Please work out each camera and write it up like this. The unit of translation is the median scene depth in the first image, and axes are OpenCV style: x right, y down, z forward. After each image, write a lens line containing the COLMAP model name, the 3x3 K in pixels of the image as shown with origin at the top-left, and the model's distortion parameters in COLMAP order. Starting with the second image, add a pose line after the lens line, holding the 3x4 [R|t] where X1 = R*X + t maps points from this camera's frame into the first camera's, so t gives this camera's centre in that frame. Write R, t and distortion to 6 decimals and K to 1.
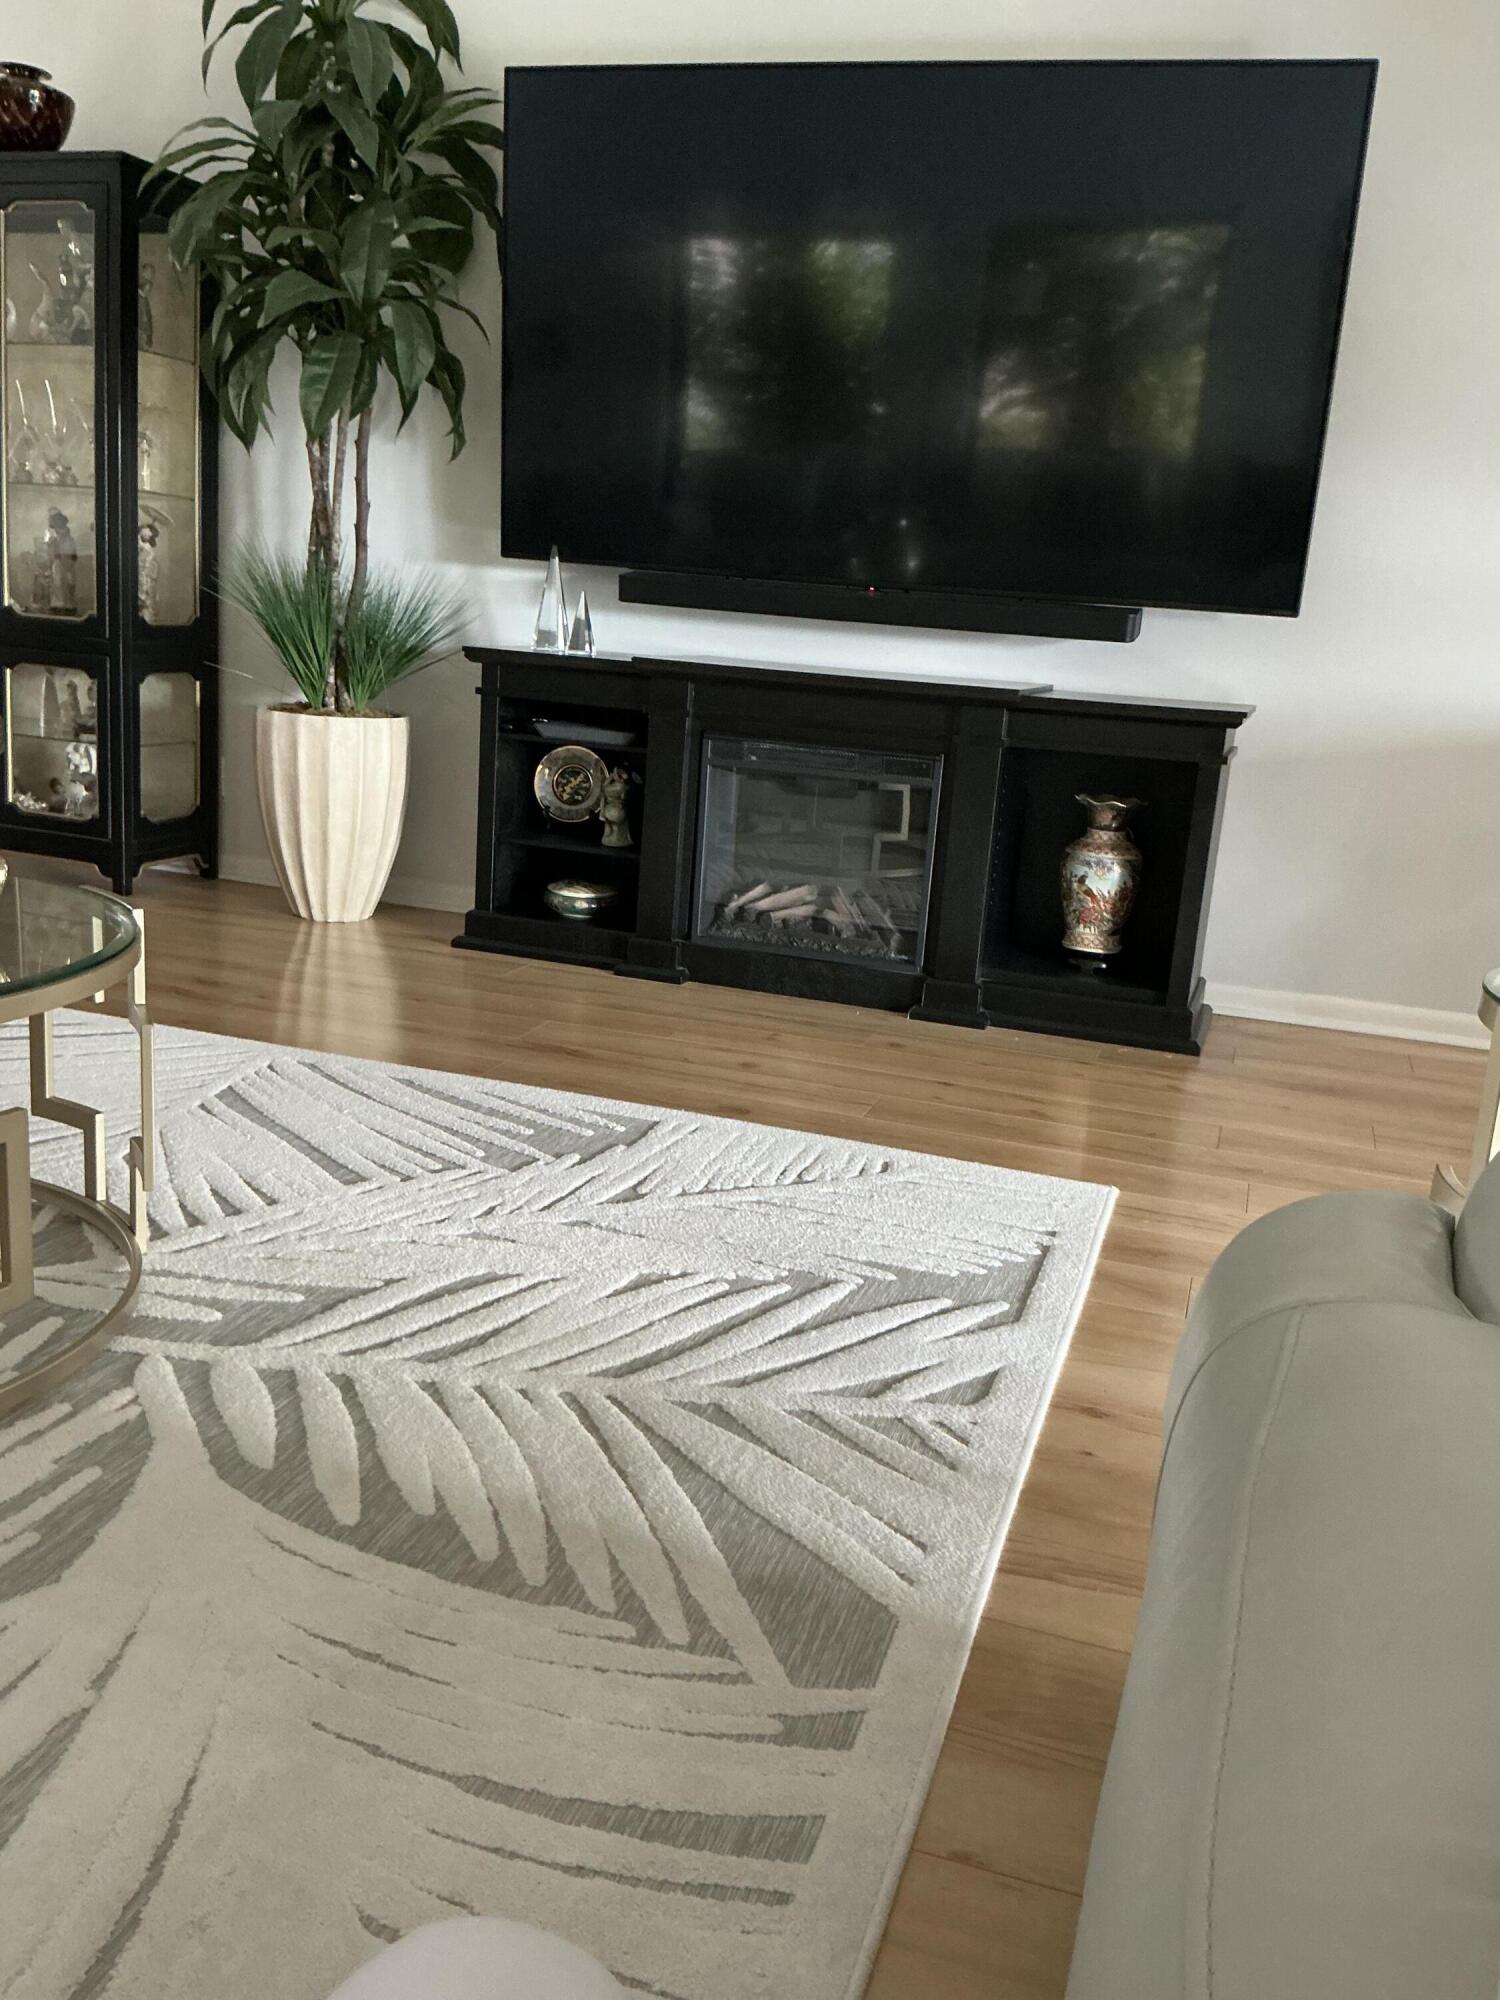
lens RADIAL K [[1675.0, 0, 750.0], [0, 1675.0, 1000.0], [0, 0, 1]] dist [0.140051, -0.291549]
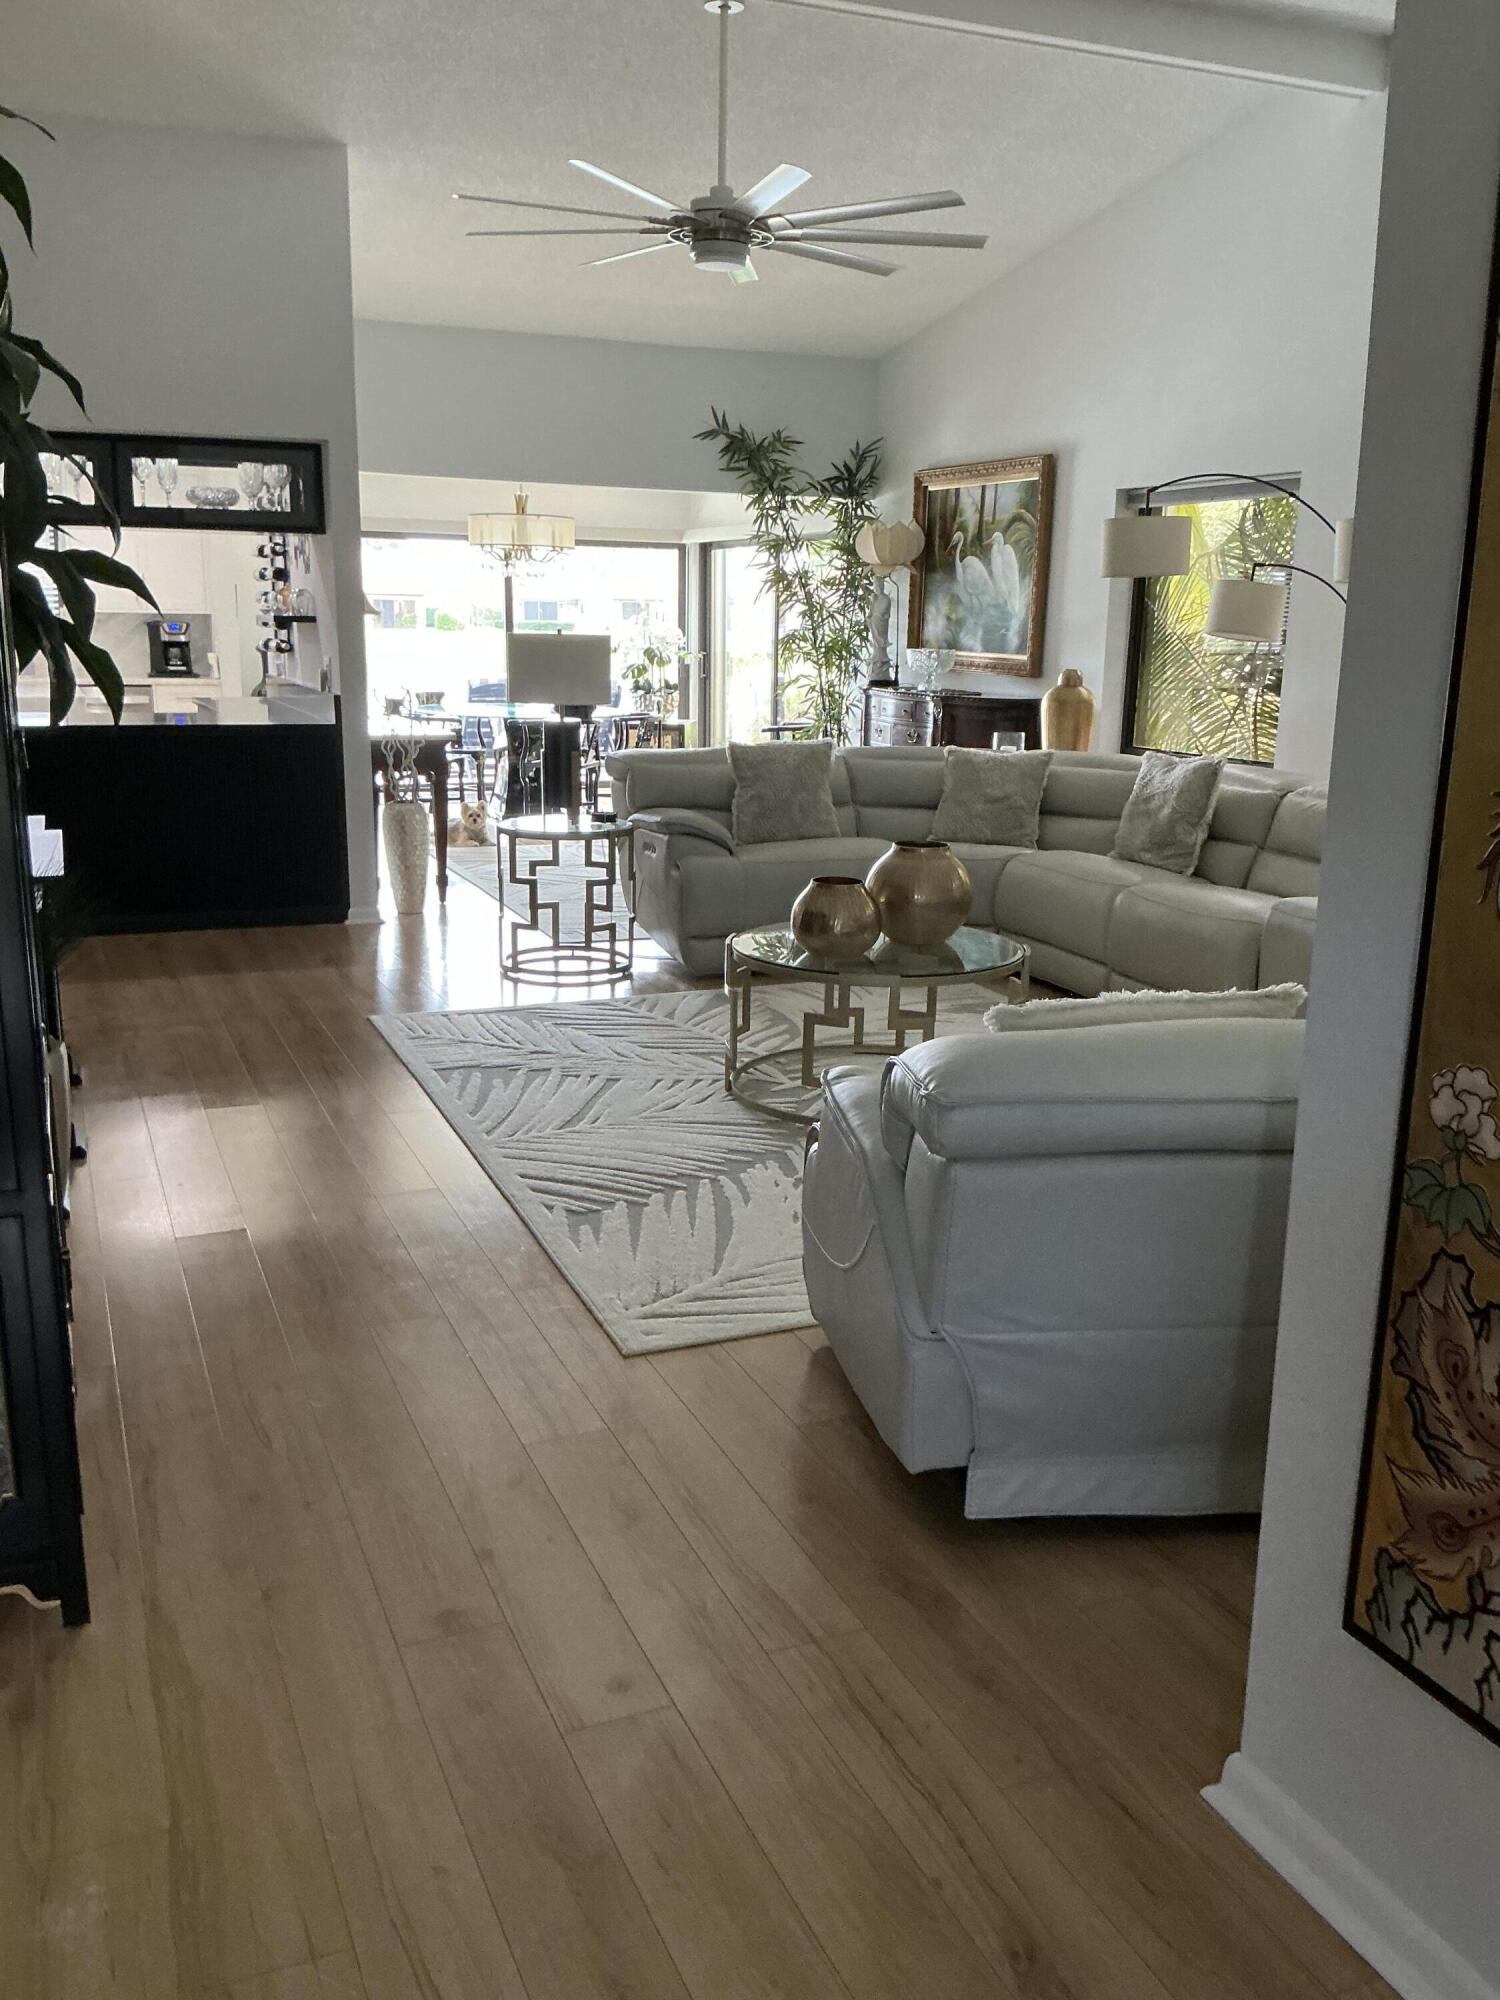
lens RADIAL K [[1659.7, 0, 758.3], [0, 1659.7, 1007.0], [0, 0, 1]] dist [0.143763, -0.329662]
pose [[-0.659094, -0.255332, 0.707391, -1.739366], [0.109946, 0.897783, 0.426494, -0.810516], [-0.743981, 0.358874, -0.563650, 1.946012]]
